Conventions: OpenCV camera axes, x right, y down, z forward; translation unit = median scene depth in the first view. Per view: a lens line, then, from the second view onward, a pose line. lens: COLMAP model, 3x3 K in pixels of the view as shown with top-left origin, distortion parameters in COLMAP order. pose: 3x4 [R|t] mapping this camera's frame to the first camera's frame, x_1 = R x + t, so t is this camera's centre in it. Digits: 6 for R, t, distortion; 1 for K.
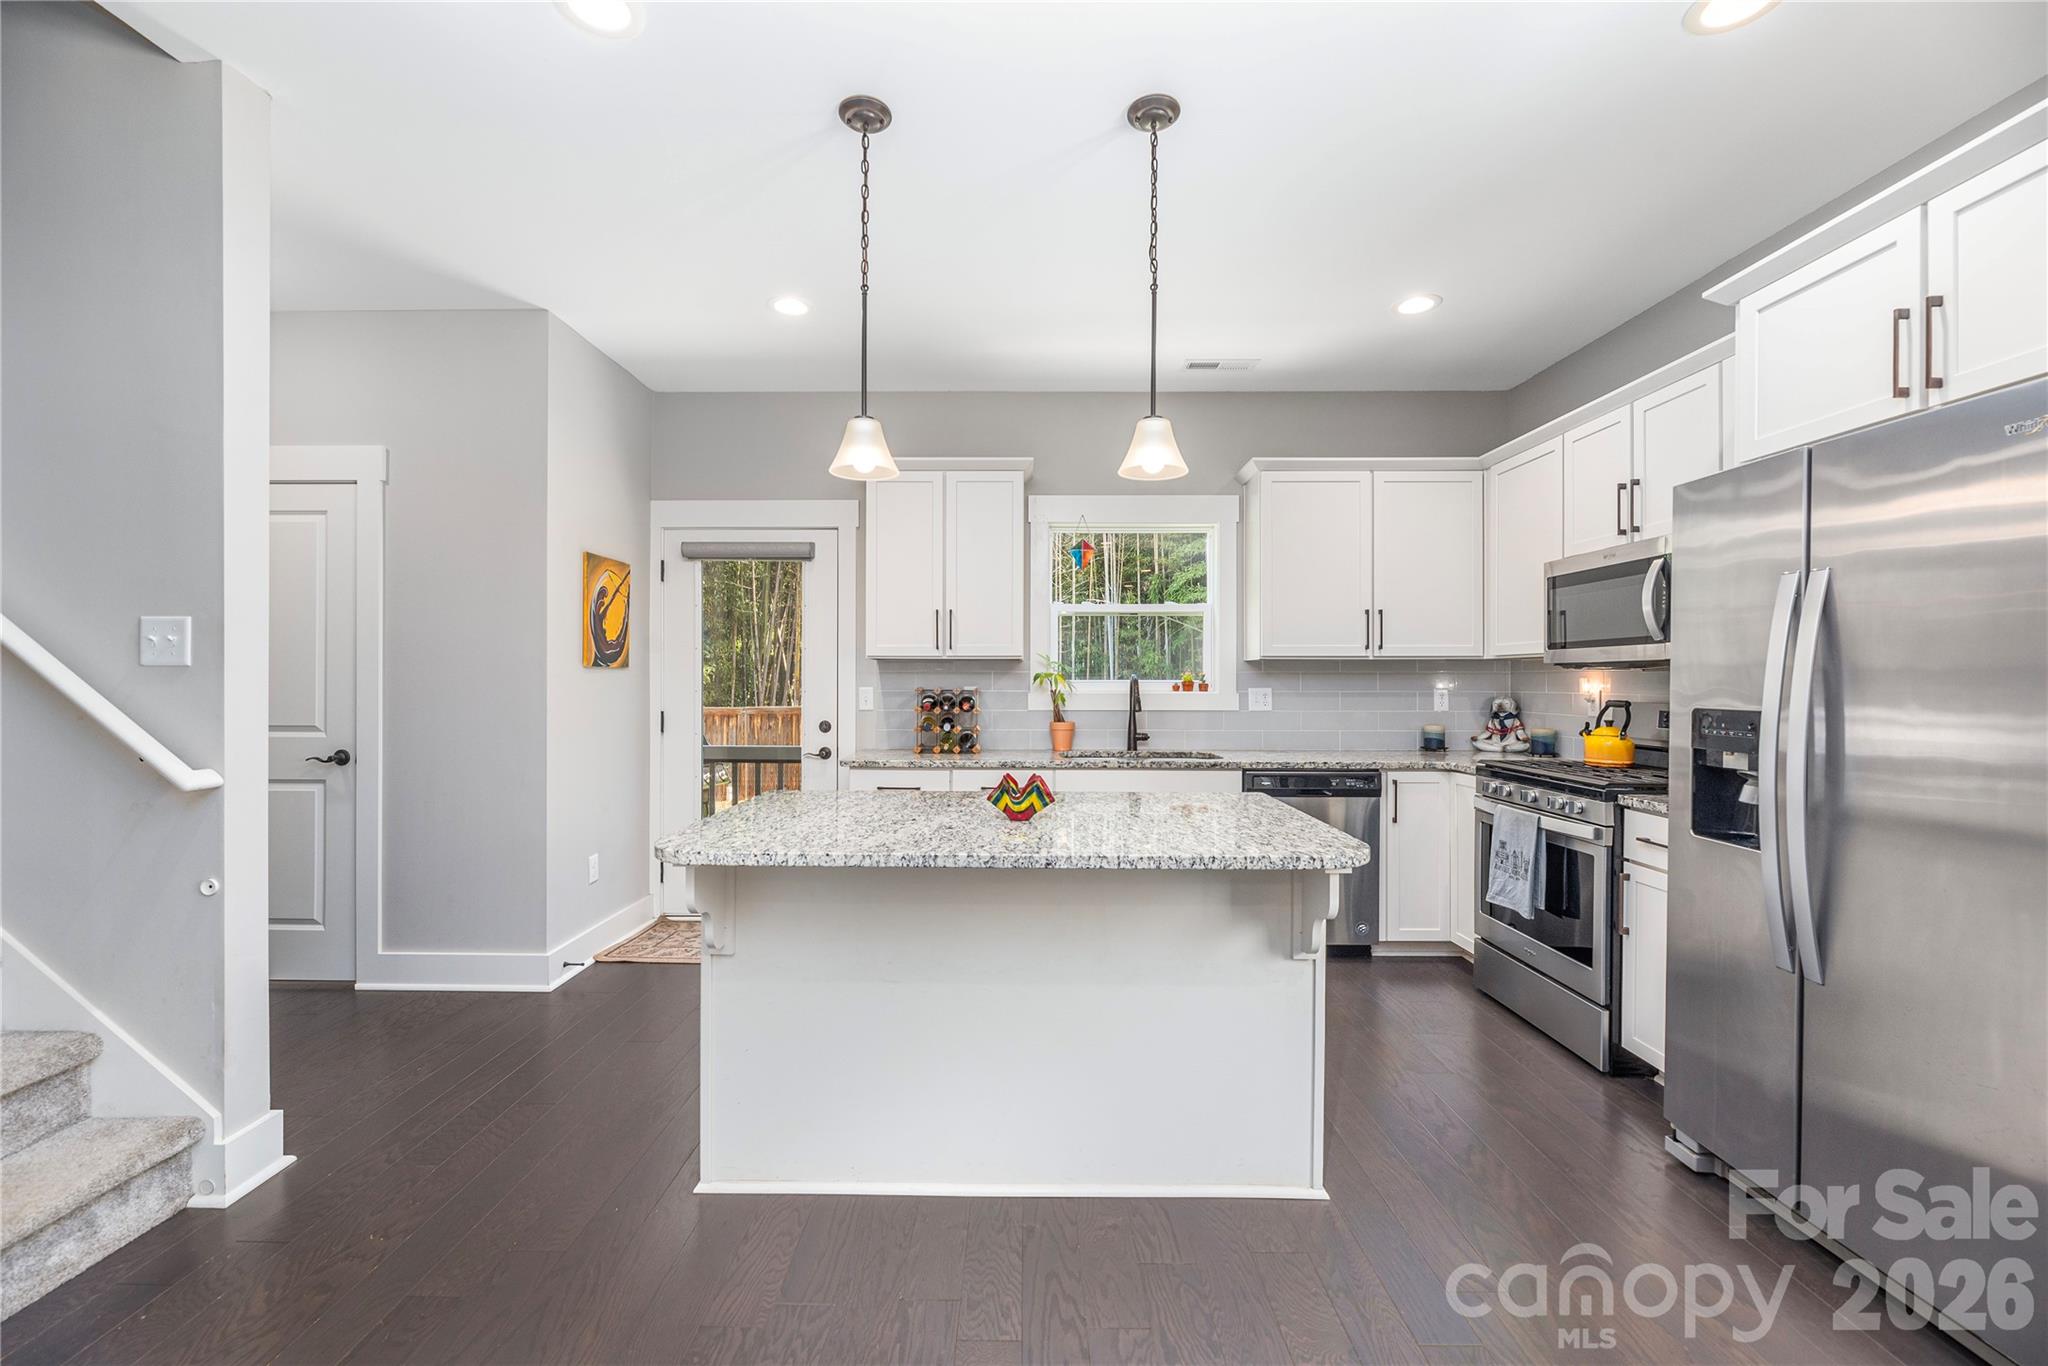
lens RADIAL K [[829.1, 0, 1024.0], [0, 829.1, 683.0], [0, 0, 1]] dist [-0.001337, 0.000178]
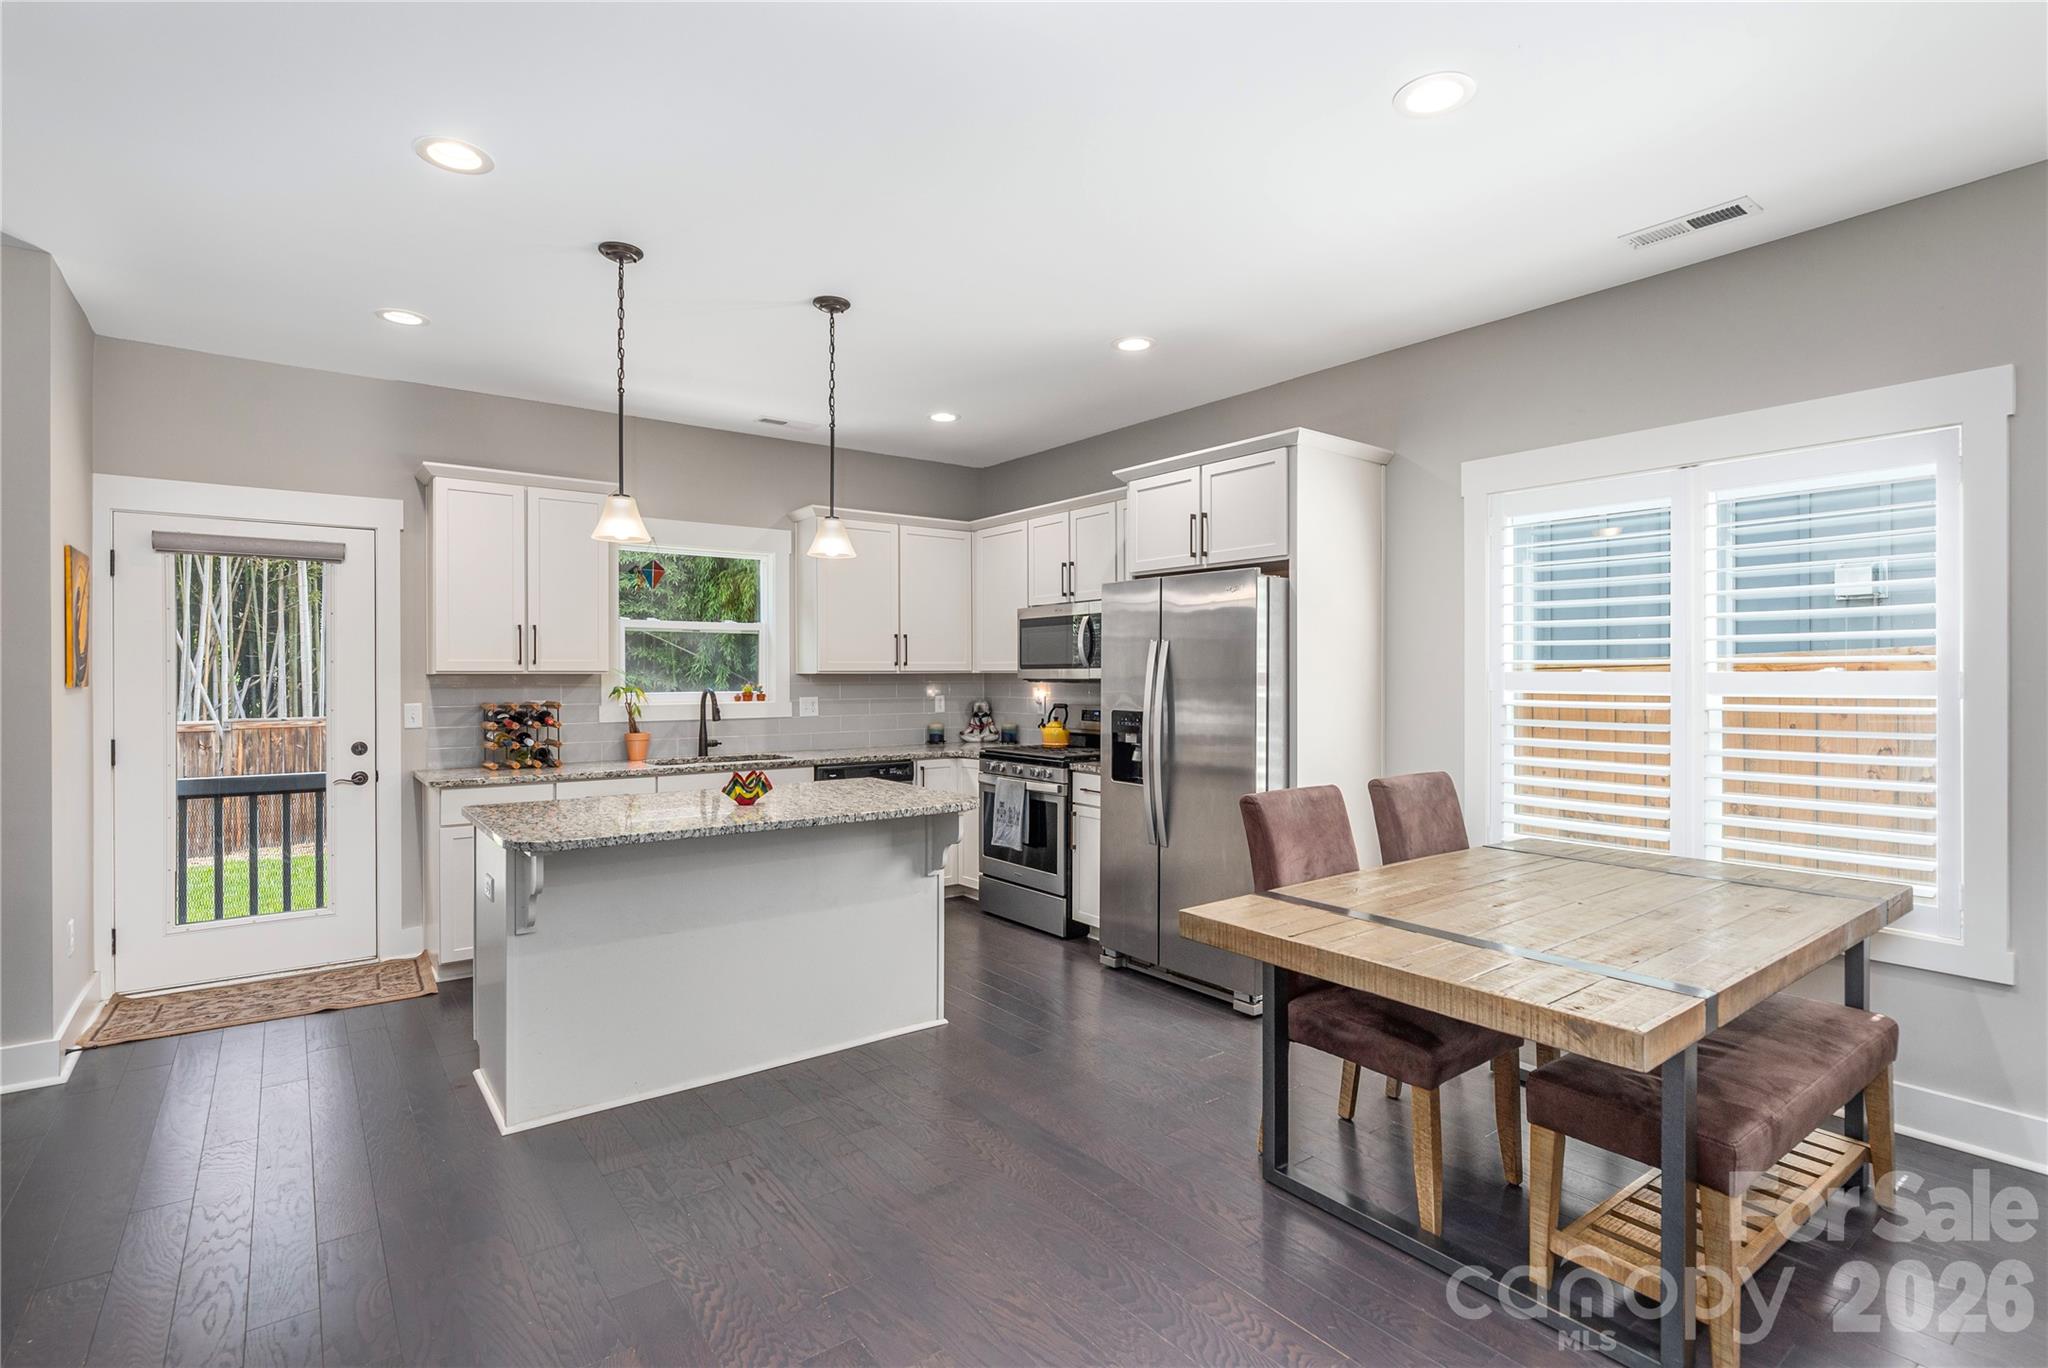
lens RADIAL K [[974.0, 0, 1024.0], [0, 974.0, 684.0], [0, 0, 1]] dist [0.000691, -0.000058]
pose [[0.792711, -0.009023, 0.609530, -0.397124], [0.005119, 0.999954, 0.008145, -0.027928], [-0.609576, -0.003336, 0.792721, -0.350140]]
